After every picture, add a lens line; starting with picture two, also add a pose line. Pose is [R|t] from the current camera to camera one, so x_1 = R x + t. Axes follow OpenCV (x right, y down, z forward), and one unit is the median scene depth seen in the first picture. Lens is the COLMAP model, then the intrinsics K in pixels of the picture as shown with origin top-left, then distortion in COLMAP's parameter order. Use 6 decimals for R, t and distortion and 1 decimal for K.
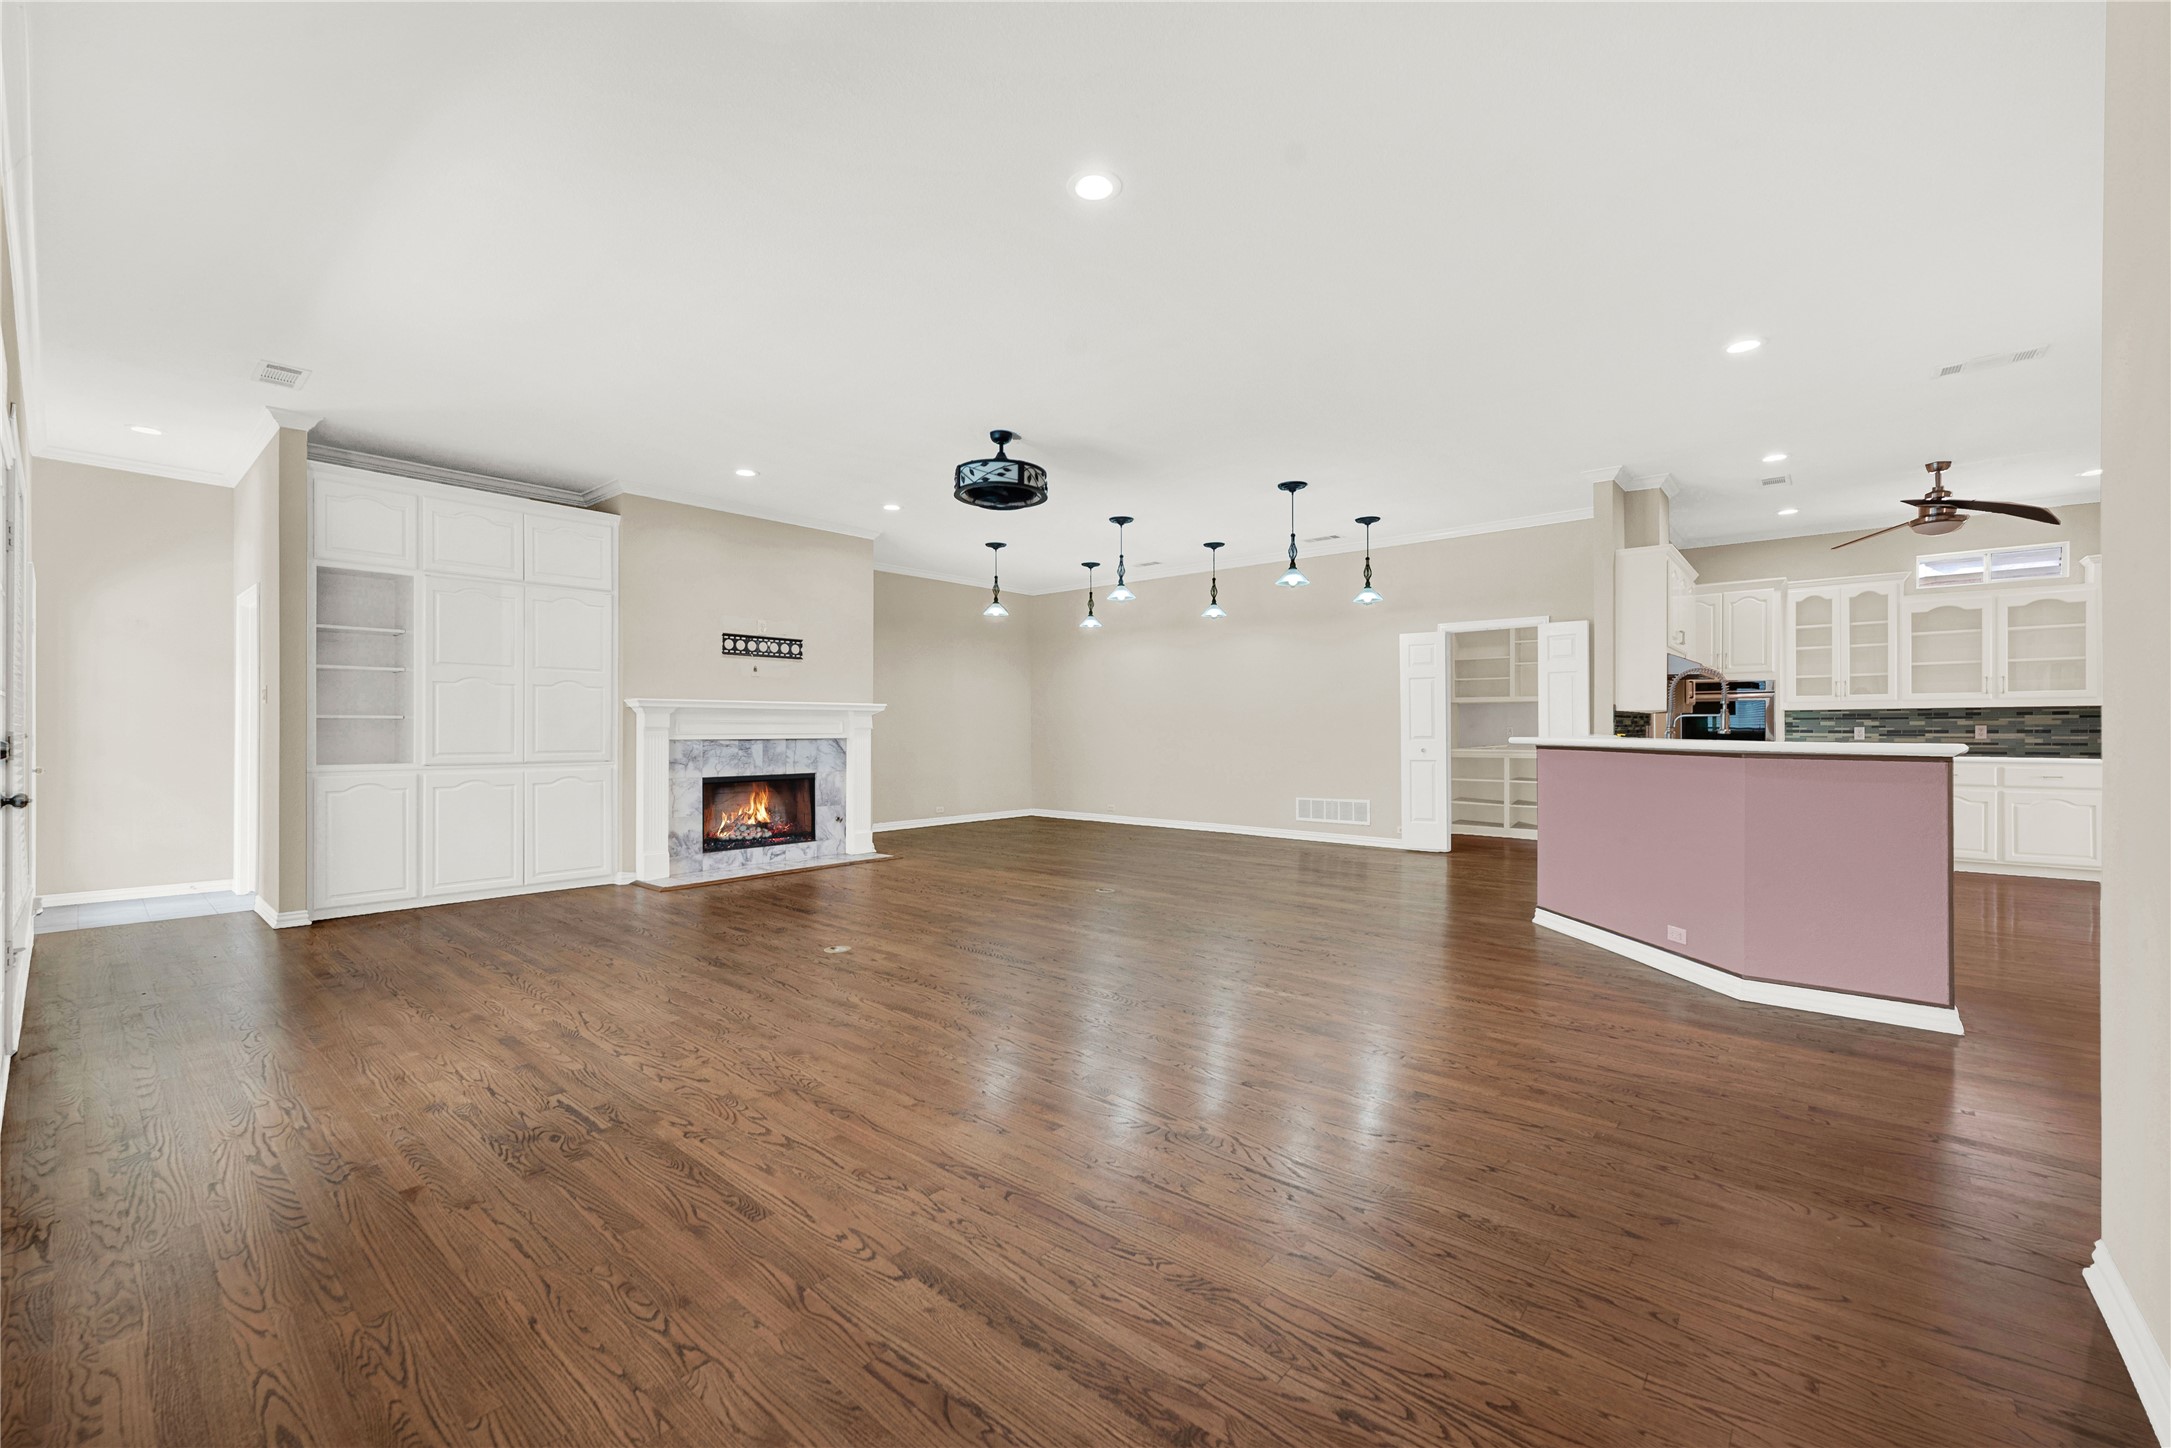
lens RADIAL K [[887.6, 0, 1083.8], [0, 887.6, 723.7], [0, 0, 1]] dist [0.000635, -0.000021]
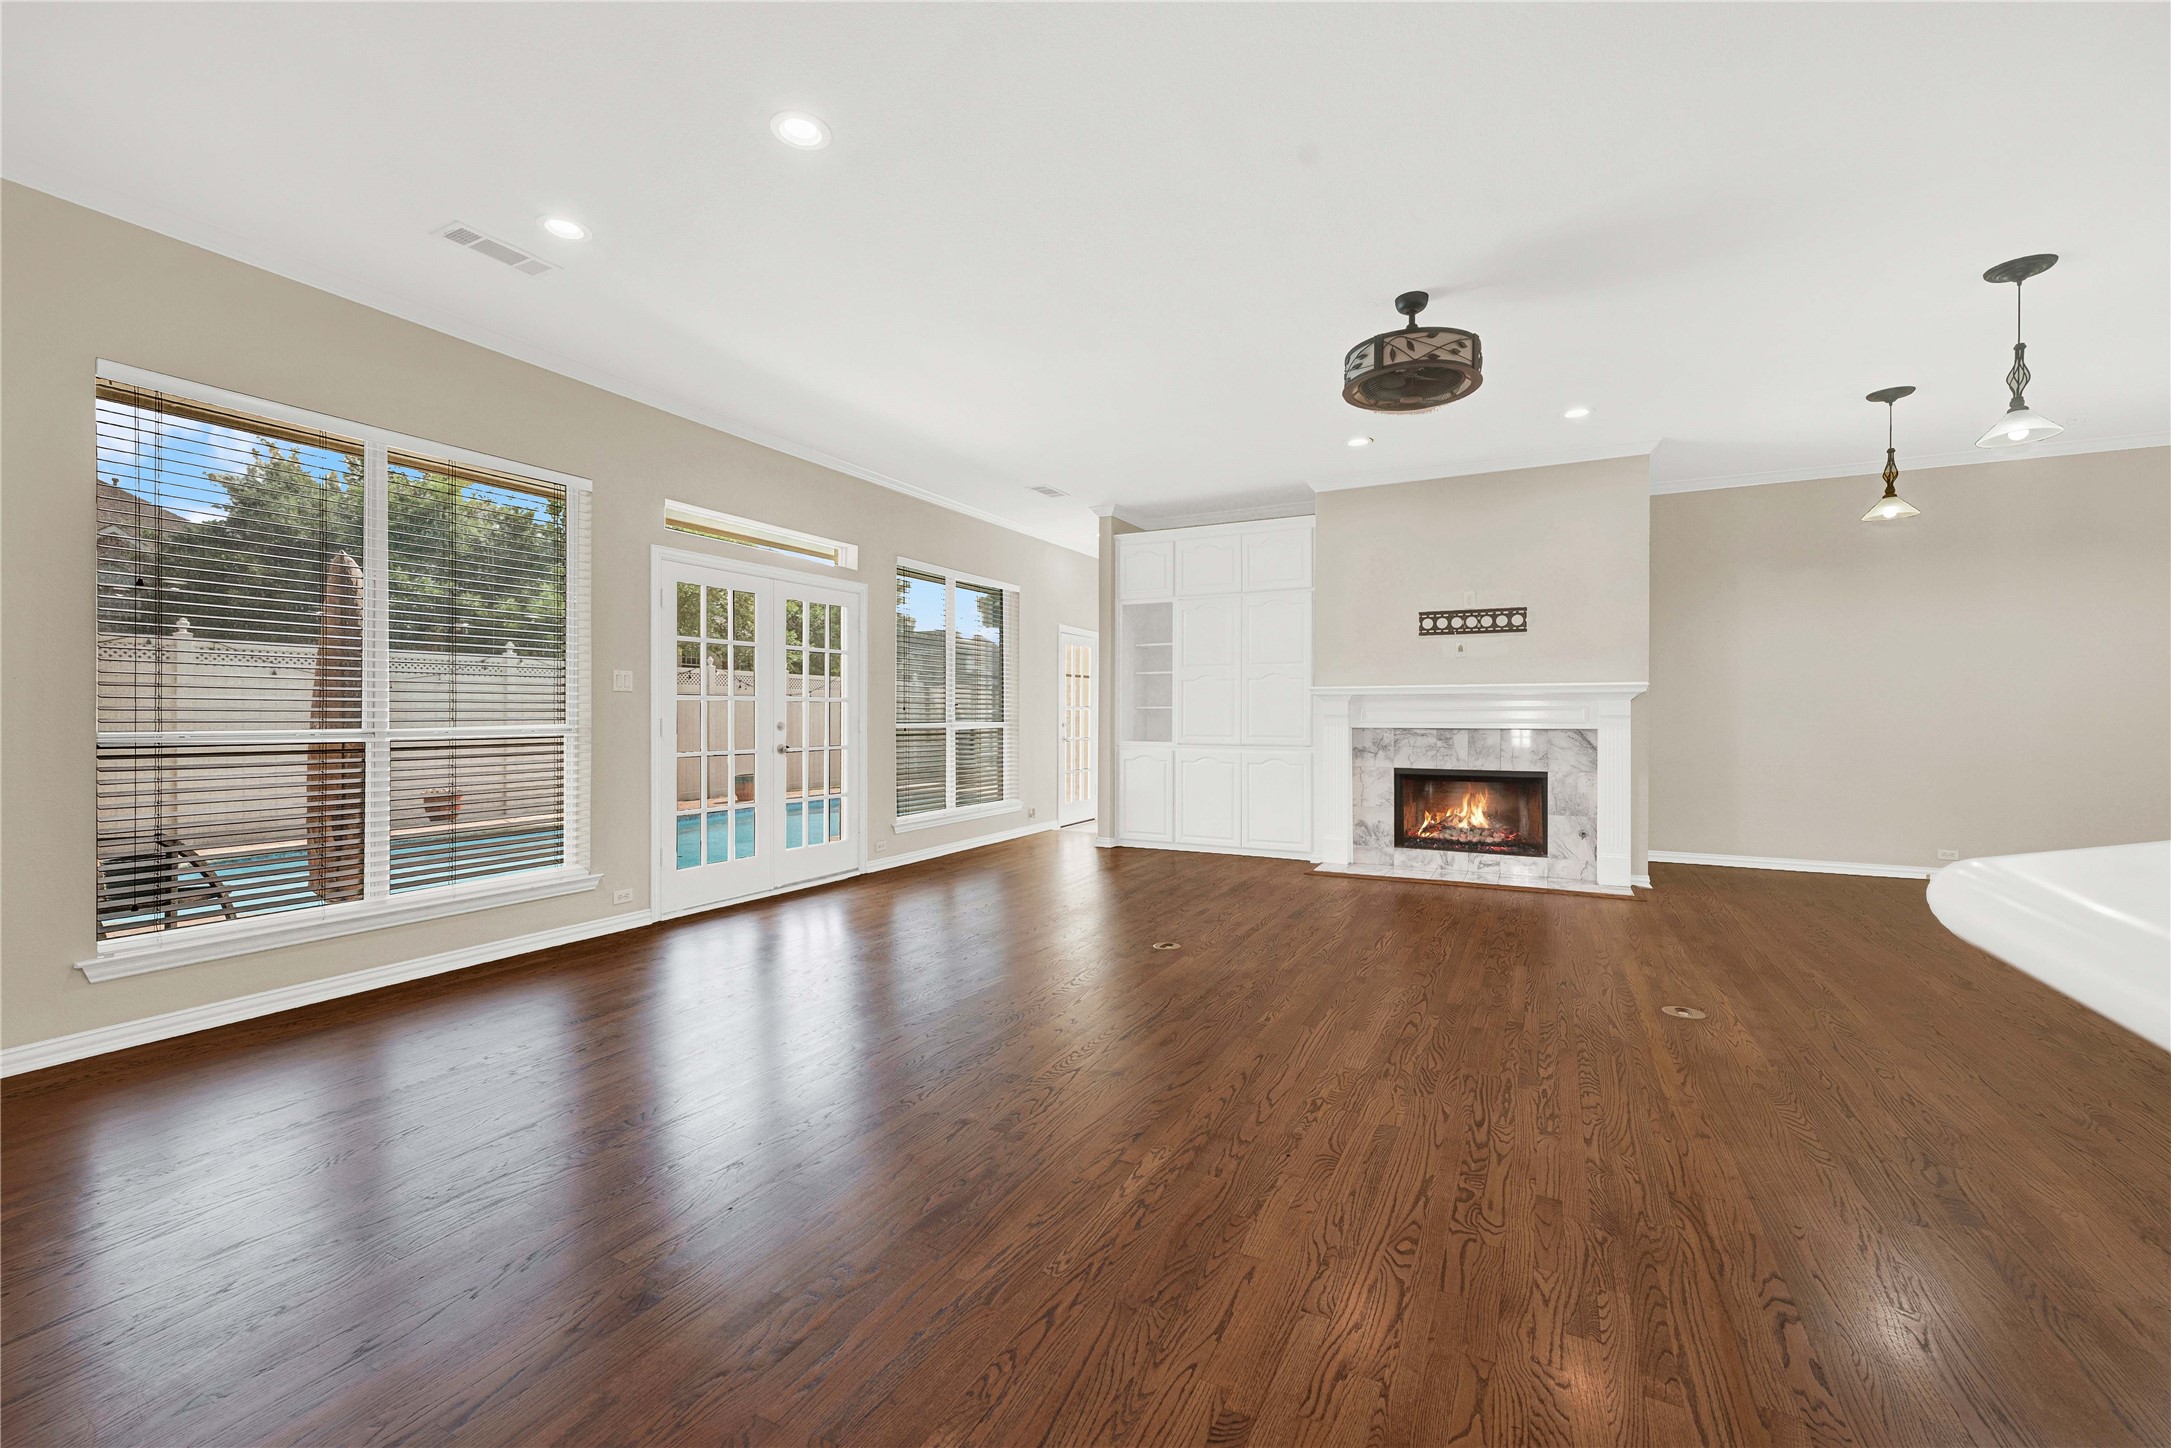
lens RADIAL K [[887.6, 0, 1093.5], [0, 887.6, 712.7], [0, 0, 1]] dist [0.000635, -0.000021]
pose [[0.245713, -0.006245, -0.969322, 0.389469], [0.001379, 0.999980, -0.006093, 0.006701], [0.969342, 0.000160, 0.245717, 0.430016]]
